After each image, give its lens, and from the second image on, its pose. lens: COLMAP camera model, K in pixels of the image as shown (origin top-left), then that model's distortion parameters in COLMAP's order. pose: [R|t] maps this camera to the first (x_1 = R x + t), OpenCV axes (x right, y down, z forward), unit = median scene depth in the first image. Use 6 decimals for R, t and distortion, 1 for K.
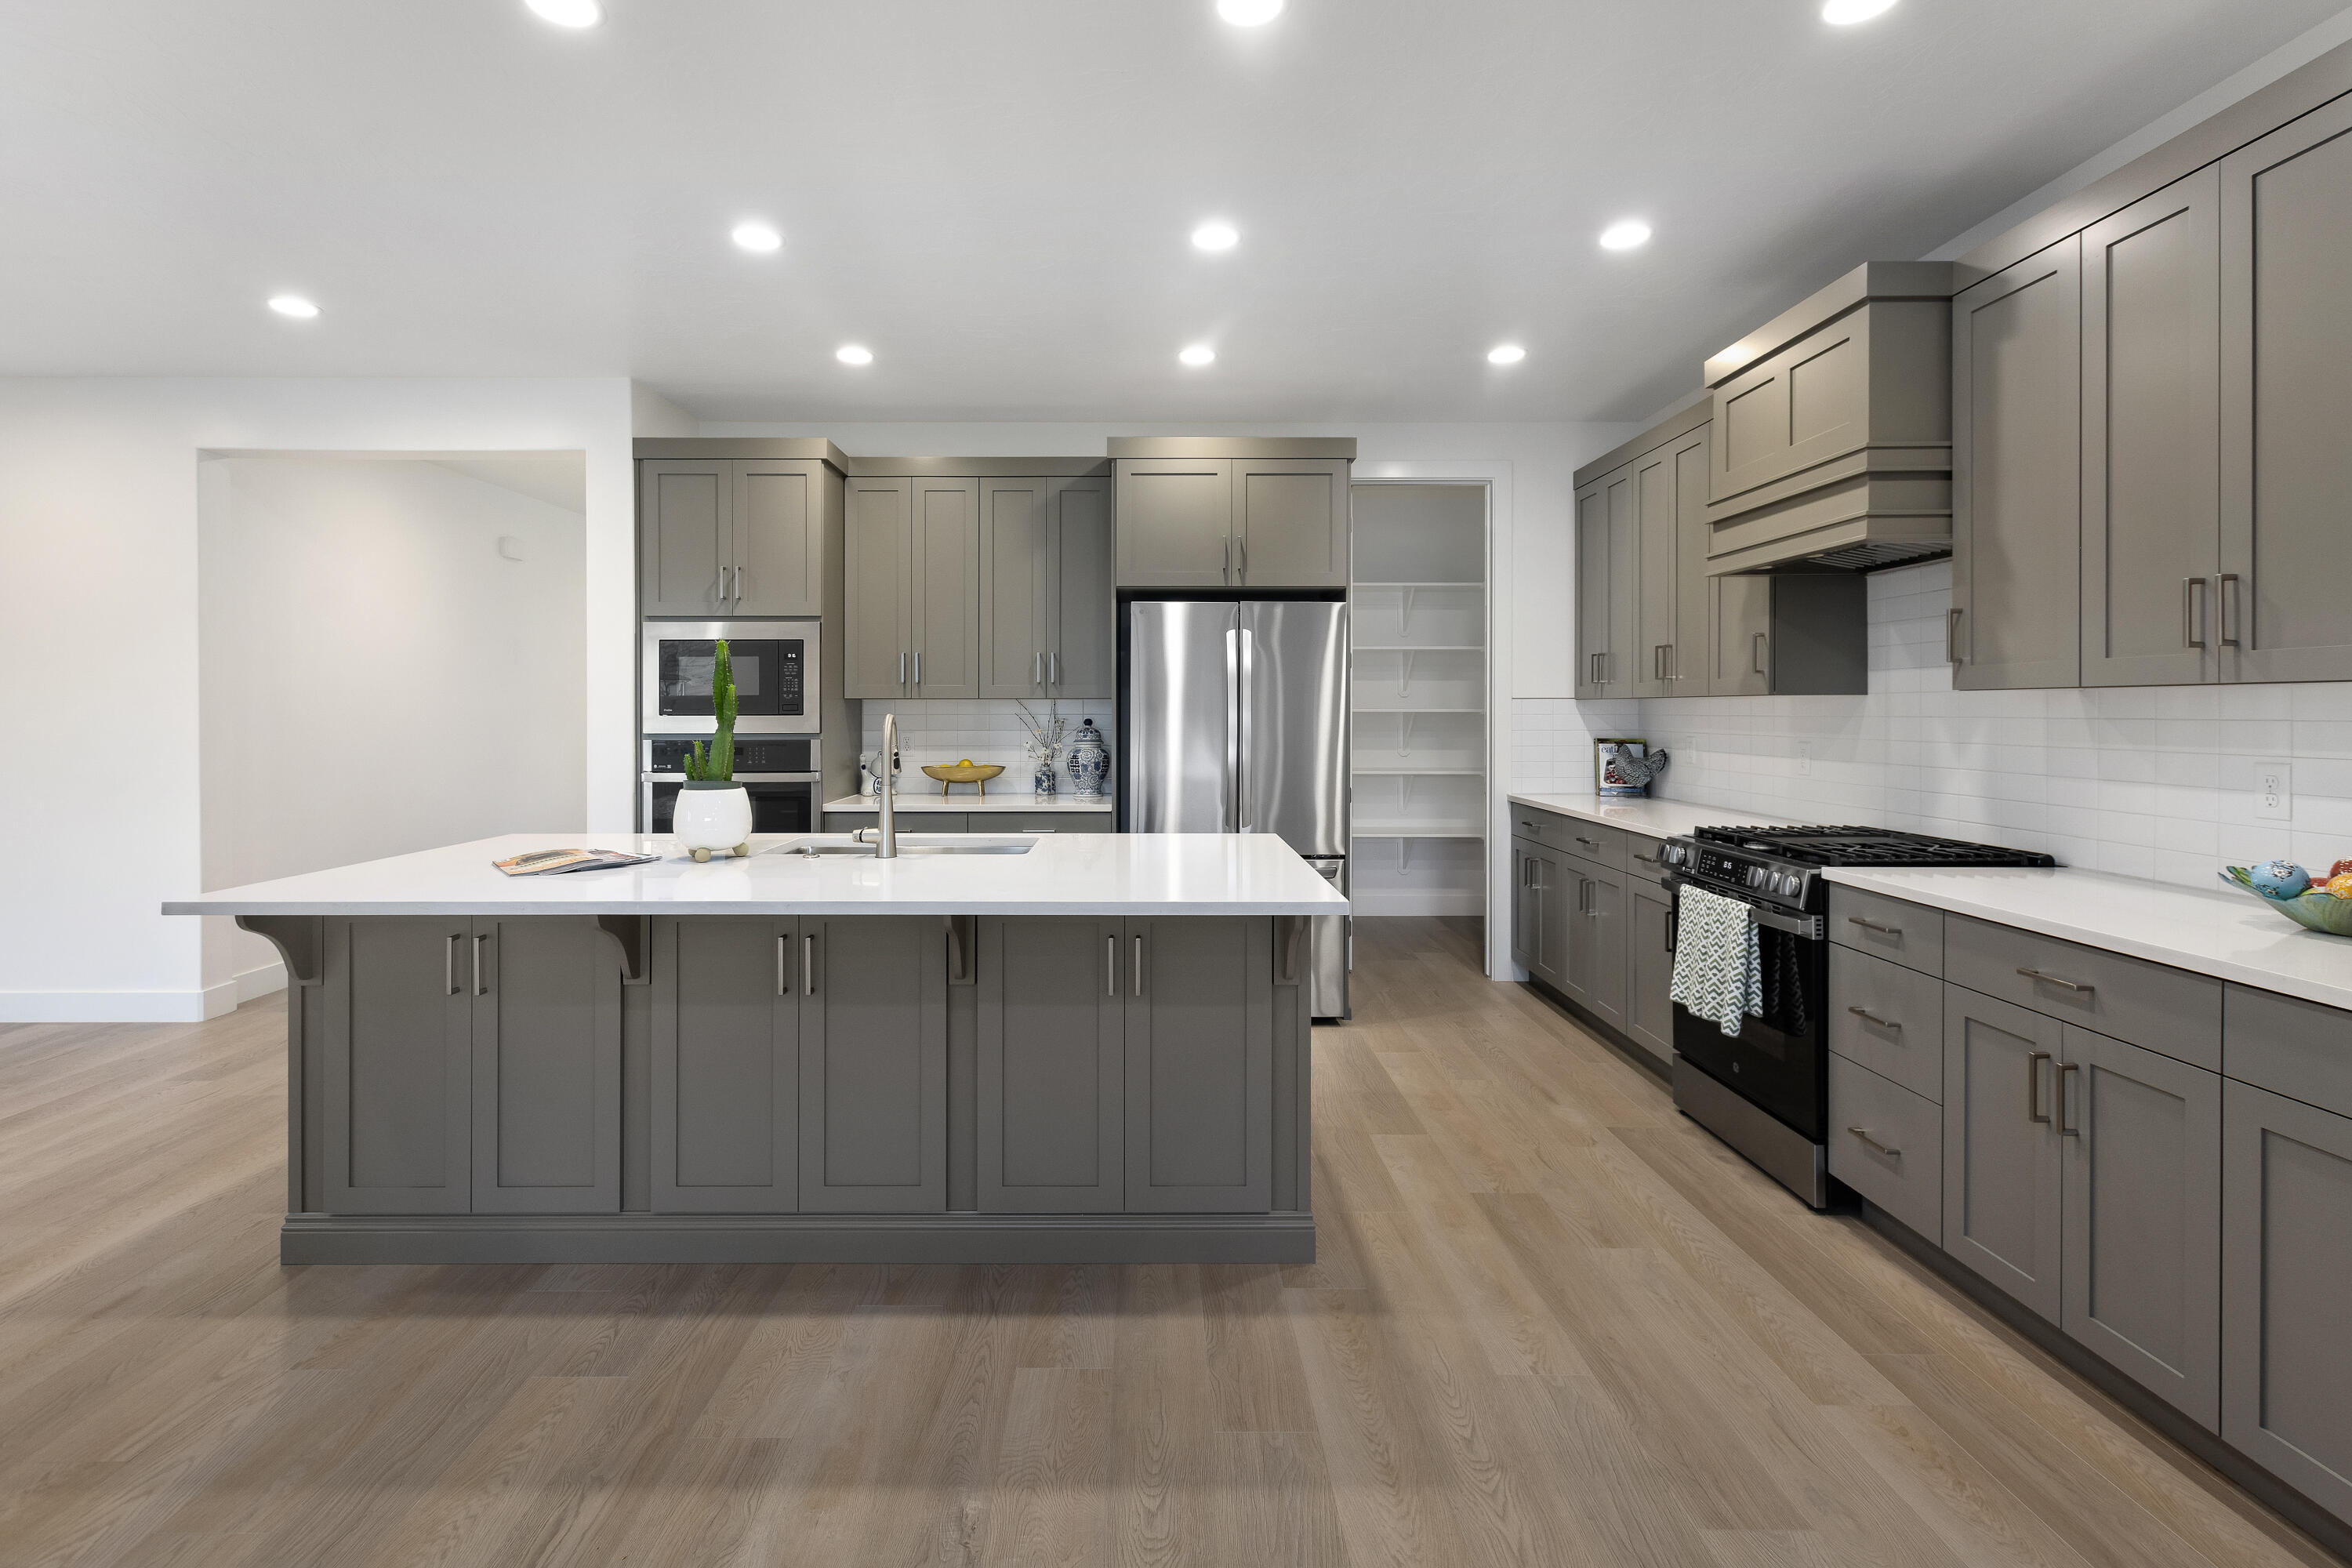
lens RADIAL K [[1063.4, 0, 1161.6], [0, 1063.4, 712.0], [0, 0, 1]] dist [-0.002308, 0.000009]
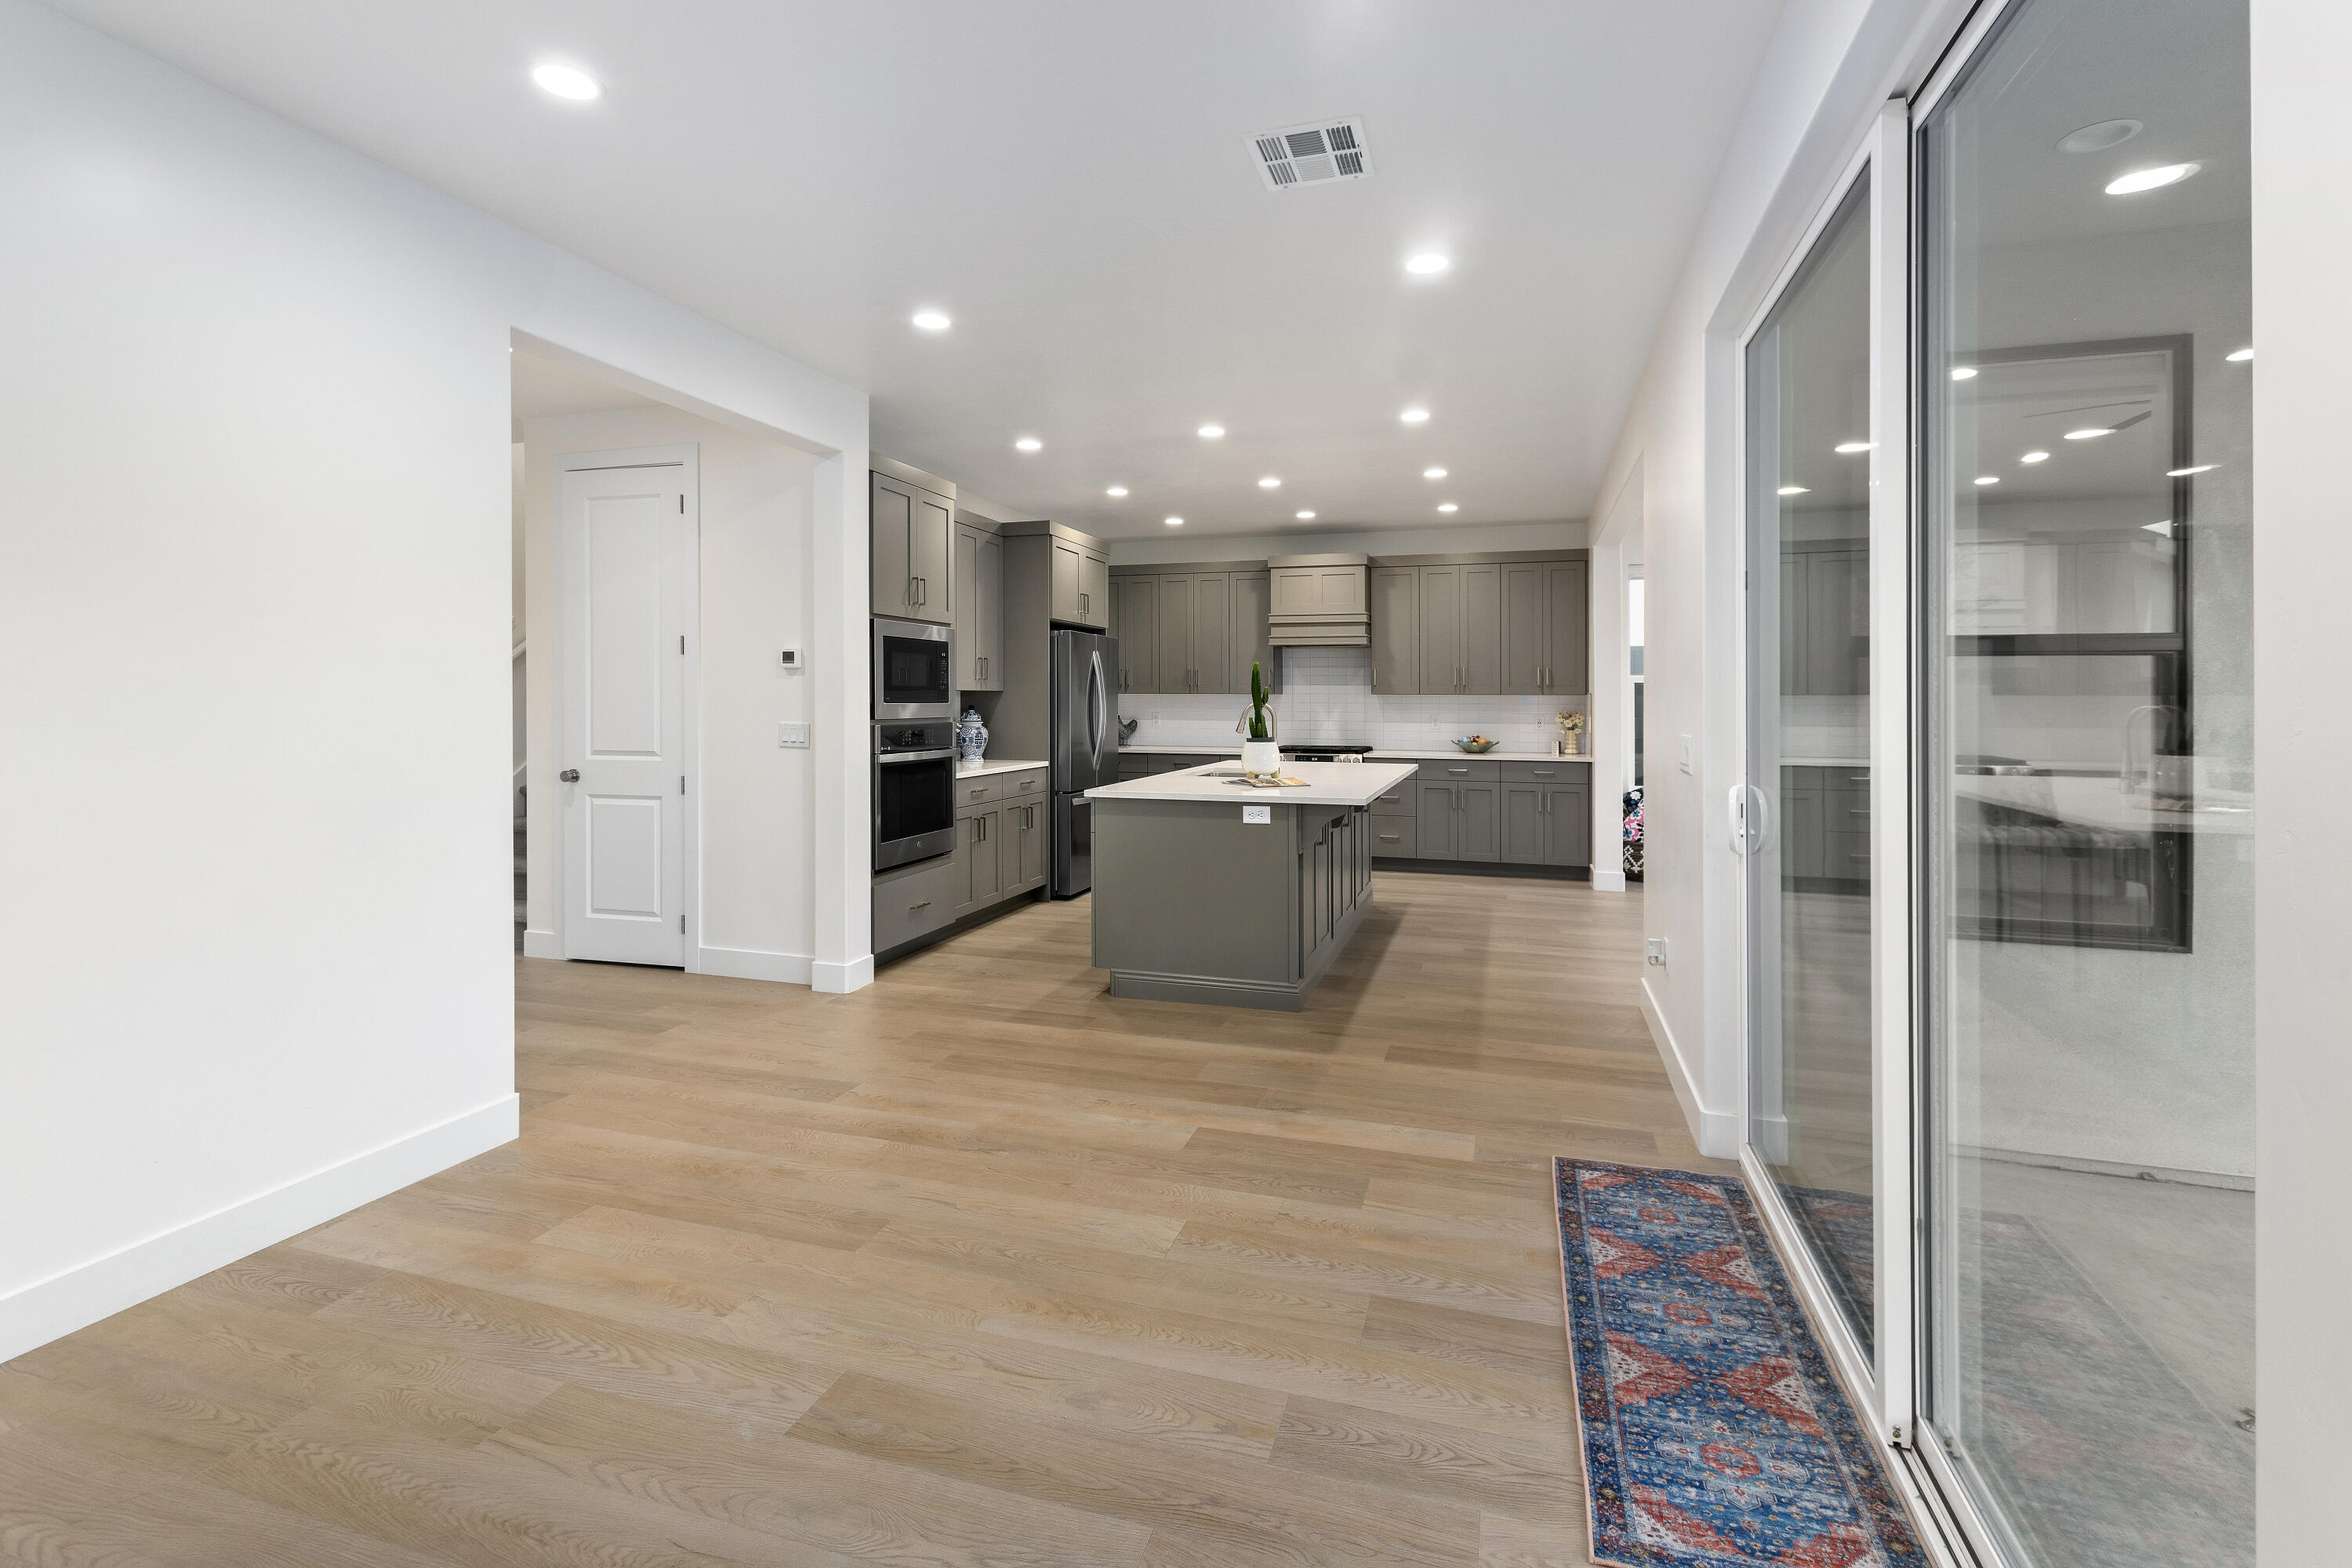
lens RADIAL K [[1063.4, 0, 1161.6], [0, 1063.4, 712.0], [0, 0, 1]] dist [-0.002308, 0.000009]
pose [[0.313356, -0.007729, 0.949604, -1.439698], [0.002891, 0.999970, 0.007185, 0.005036], [-0.949631, 0.000494, 0.313369, 0.374505]]
